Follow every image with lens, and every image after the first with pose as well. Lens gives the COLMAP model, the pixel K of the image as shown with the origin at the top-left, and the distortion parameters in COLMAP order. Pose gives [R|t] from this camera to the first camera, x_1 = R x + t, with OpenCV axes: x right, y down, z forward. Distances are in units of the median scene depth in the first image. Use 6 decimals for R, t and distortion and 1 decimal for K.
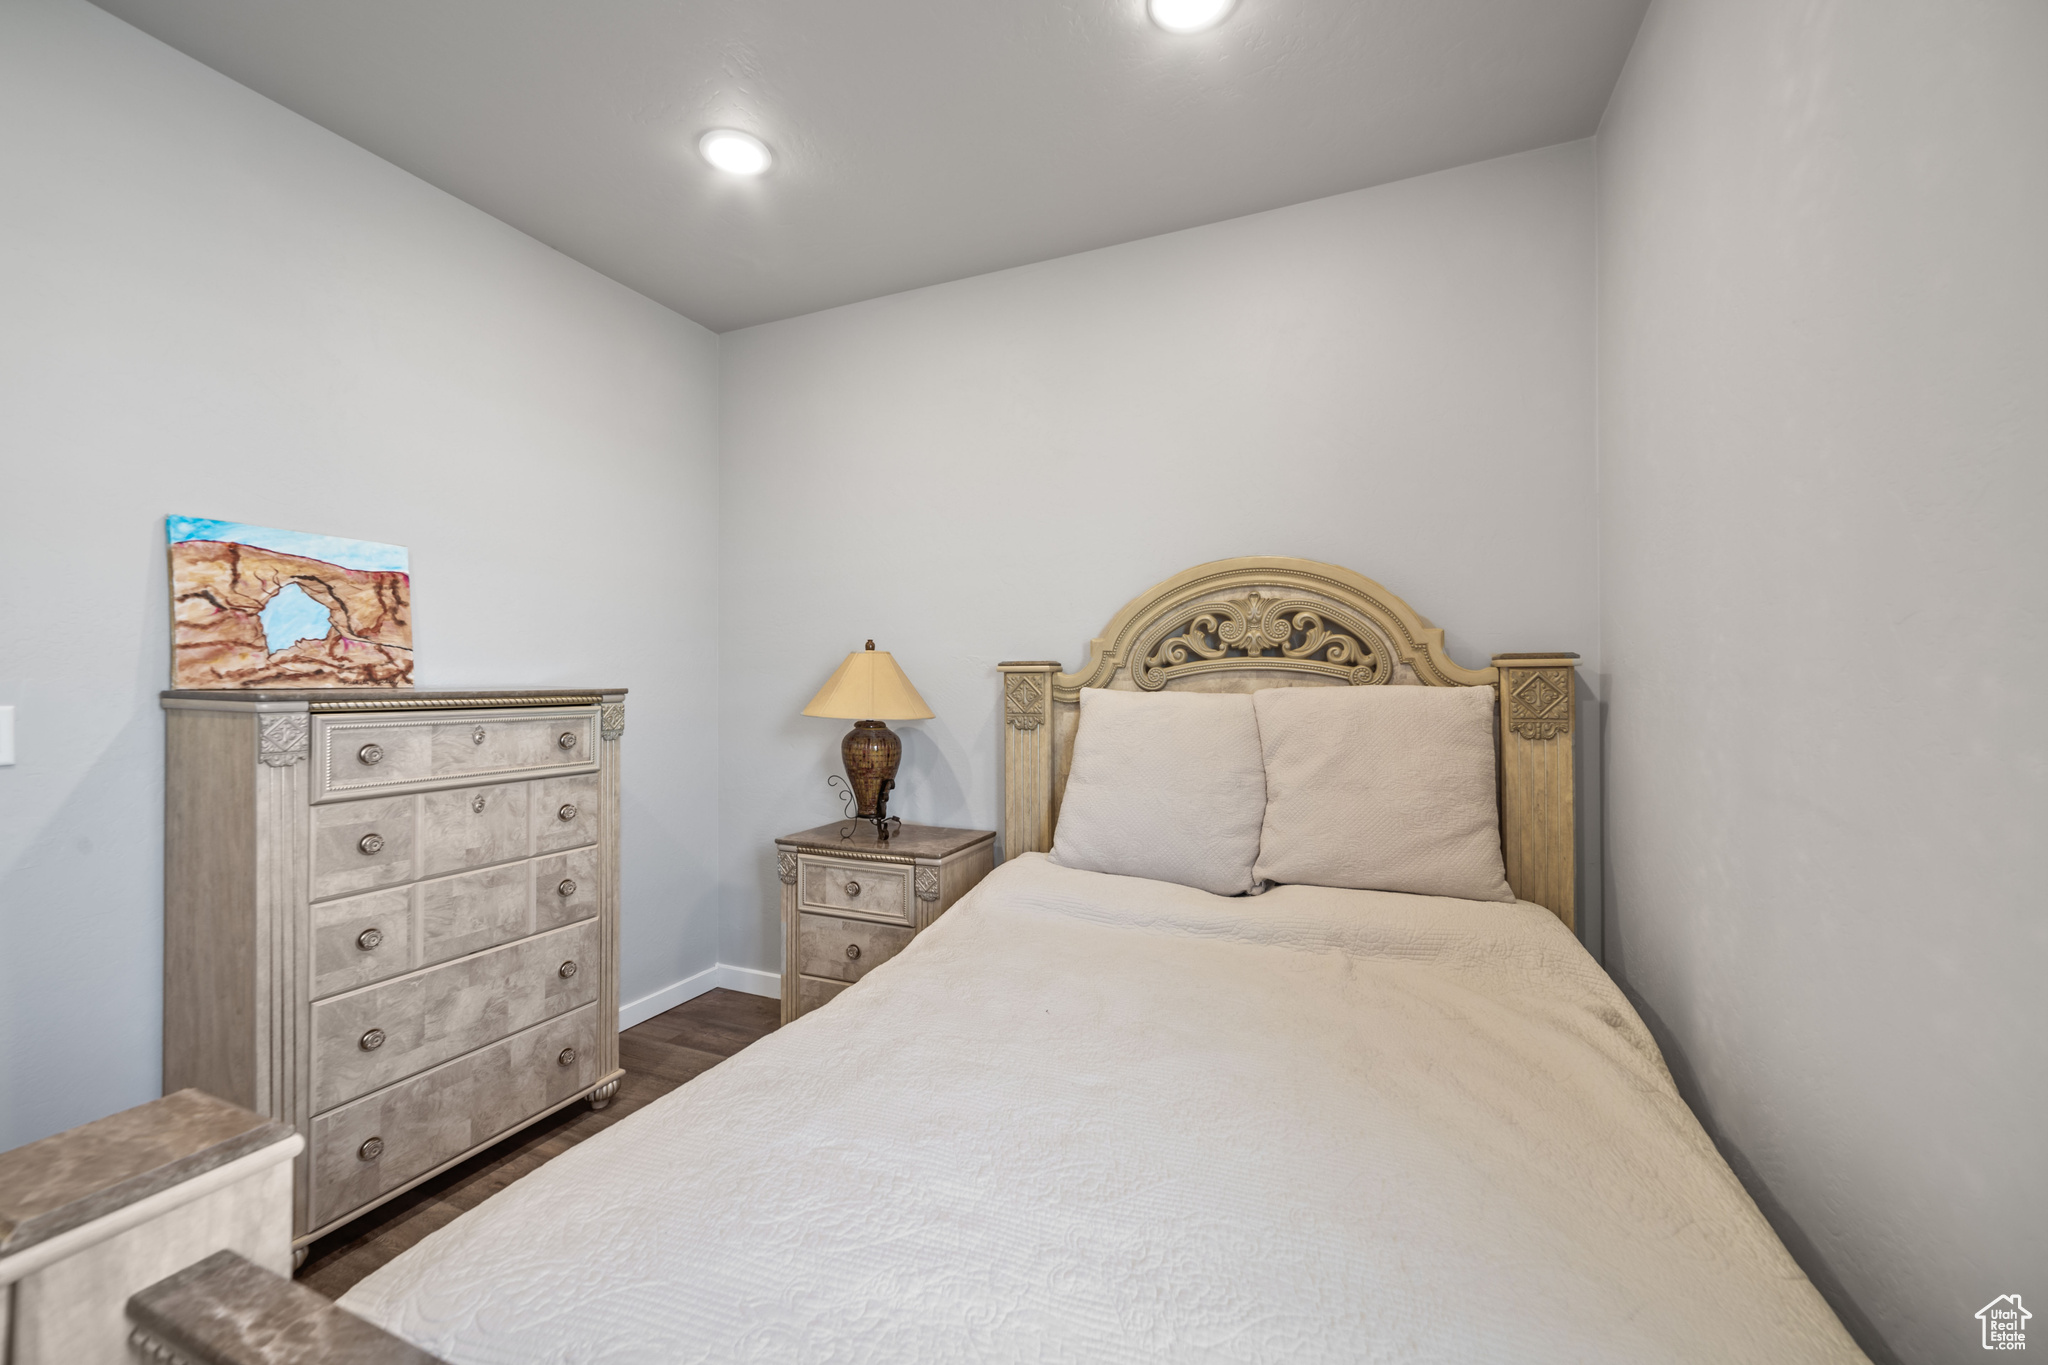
lens RADIAL K [[819.4, 0, 1023.5], [0, 819.4, 688.4], [0, 0, 1]] dist [-0.001022, 0.000108]
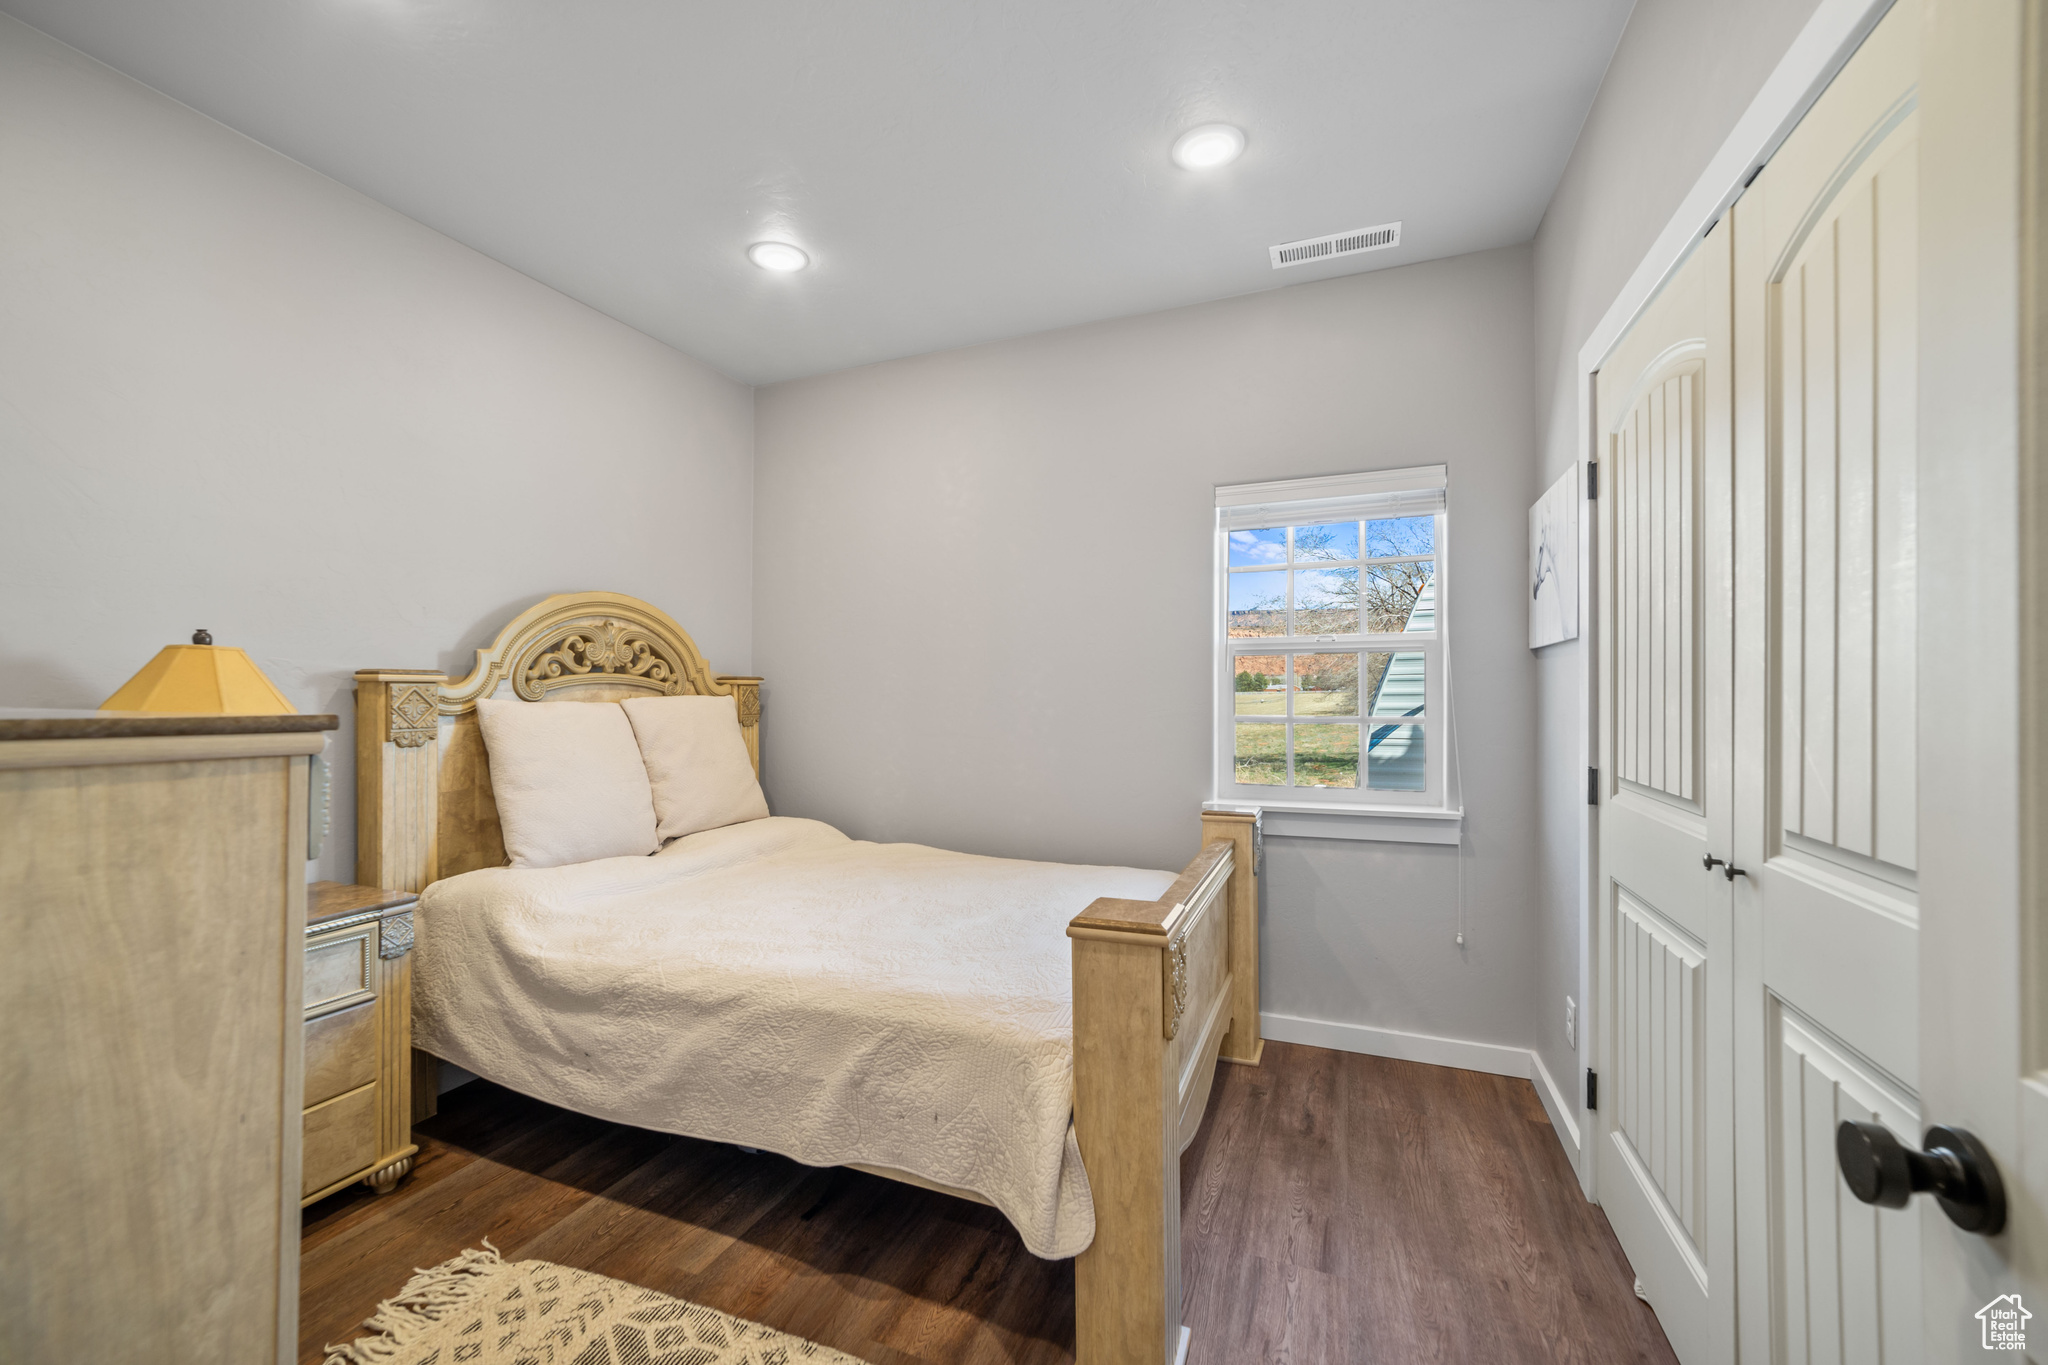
lens RADIAL K [[819.4, 0, 1024.2], [0, 819.4, 686.3], [0, 0, 1]] dist [-0.001022, 0.000108]
pose [[-0.015061, 0.009999, 0.999837, -0.985117], [0.011034, 0.999891, -0.009833, 0.001082], [-0.999826, 0.010884, -0.015170, 0.386984]]
